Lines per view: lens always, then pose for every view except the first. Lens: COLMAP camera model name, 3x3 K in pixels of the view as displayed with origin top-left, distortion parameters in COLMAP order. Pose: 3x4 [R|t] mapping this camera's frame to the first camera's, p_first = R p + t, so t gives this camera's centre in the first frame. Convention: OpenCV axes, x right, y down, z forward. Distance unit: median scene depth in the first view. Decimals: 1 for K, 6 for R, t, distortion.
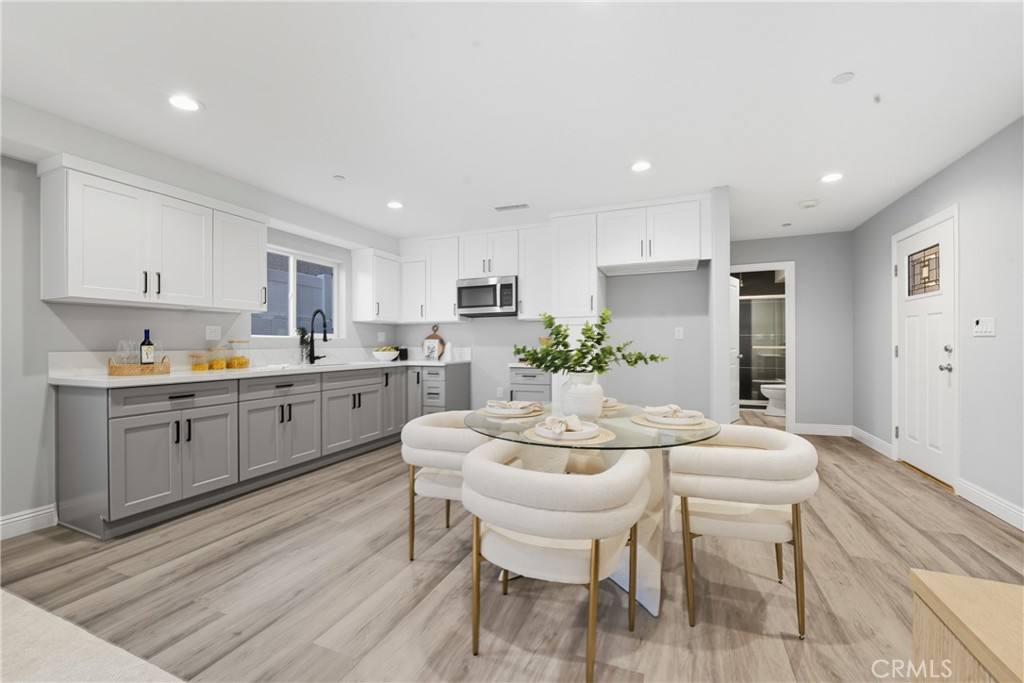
lens RADIAL K [[417.9, 0, 511.2], [0, 417.9, 345.5], [0, 0, 1]] dist [-0.007358, -0.000413]
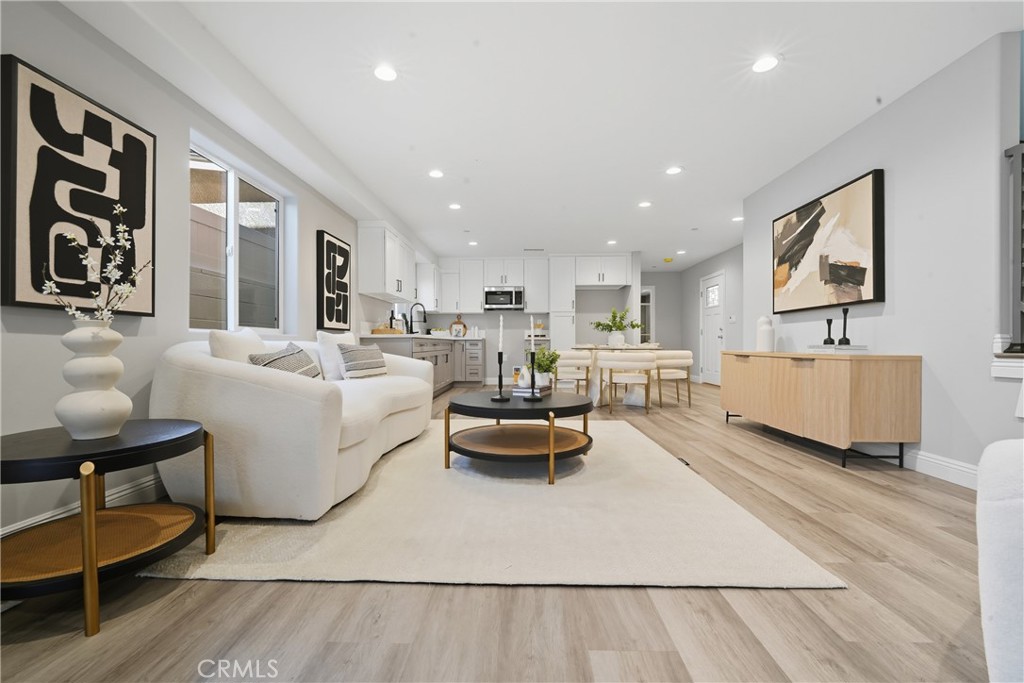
lens RADIAL K [[417.9, 0, 514.2], [0, 417.9, 345.4], [0, 0, 1]] dist [-0.007358, -0.000413]
pose [[0.935307, -0.000607, 0.353837, -0.688953], [0.000344, 1.000000, 0.000806, 0.076534], [-0.353837, -0.000632, 0.935307, -0.624115]]
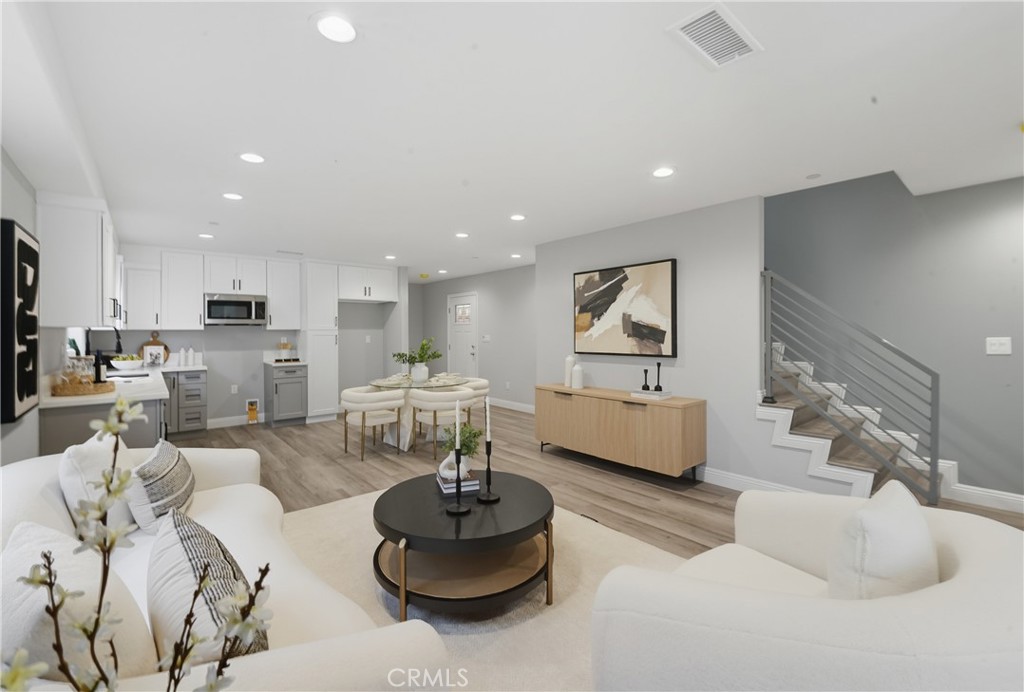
lens RADIAL K [[426.7, 0, 499.4], [0, 426.7, 337.9], [0, 0, 1]] dist [-0.004224, -0.000995]
pose [[0.472395, -0.007712, 0.881353, -0.906245], [0.003424, 0.999970, 0.006914, -0.049098], [-0.881380, -0.000249, 0.472407, -0.292239]]
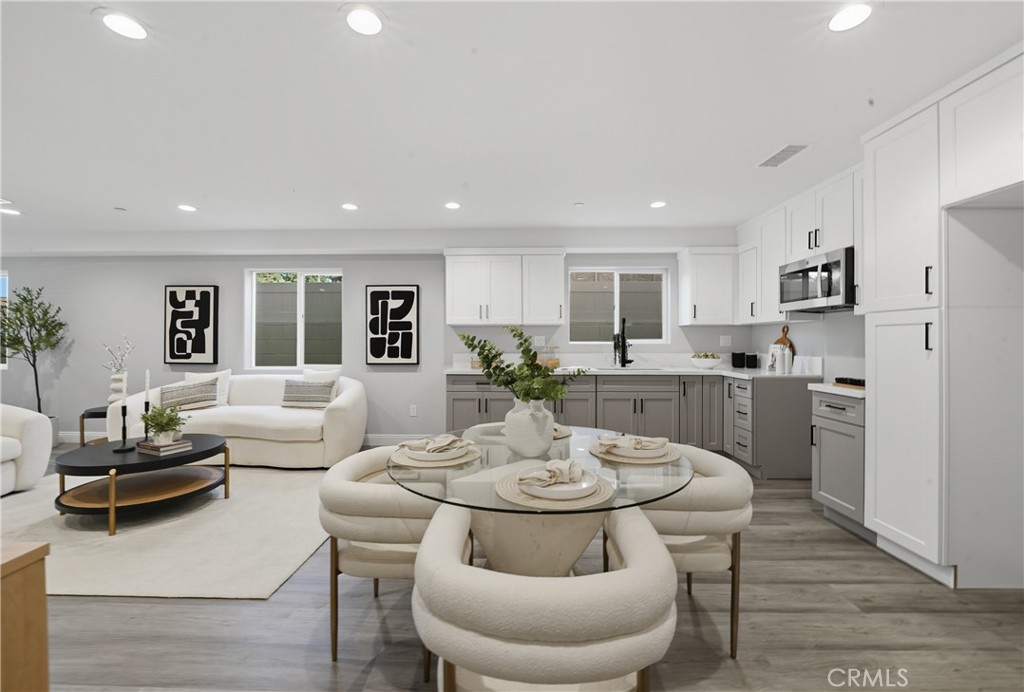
lens RADIAL K [[426.7, 0, 511.3], [0, 426.7, 341.3], [0, 0, 1]] dist [-0.004224, -0.000995]
pose [[0.363243, 0.000892, -0.931694, 0.473756], [-0.004842, 0.999988, -0.000930, -0.022374], [0.931682, 0.004849, 0.363243, 0.323774]]
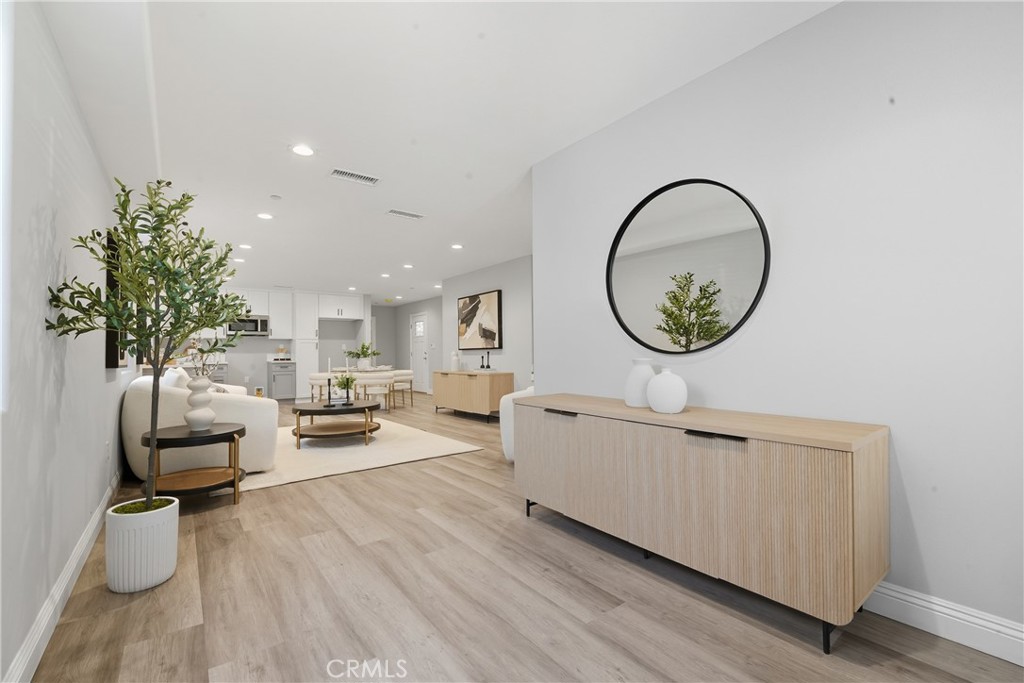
lens RADIAL K [[417.9, 0, 508.6], [0, 417.9, 349.6], [0, 0, 1]] dist [-0.007358, -0.000413]
pose [[0.494811, 0.007632, 0.868967, -1.226259], [0.010873, 0.999829, -0.014972, 0.030821], [-0.868932, 0.016857, 0.494644, -0.997493]]
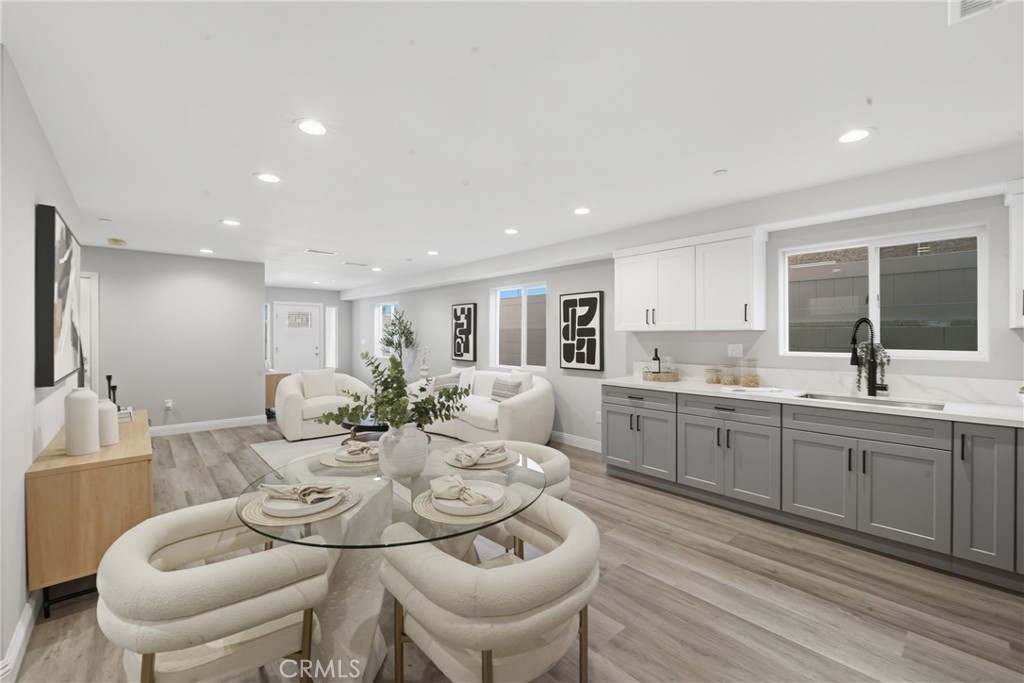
lens RADIAL K [[417.9, 0, 505.4], [0, 417.9, 334.6], [0, 0, 1]] dist [-0.007358, -0.000413]
pose [[-0.440473, -0.004930, -0.897752, 0.421838], [-0.005801, 0.999980, -0.002645, -0.053436], [0.897747, 0.004043, -0.440493, 0.775079]]
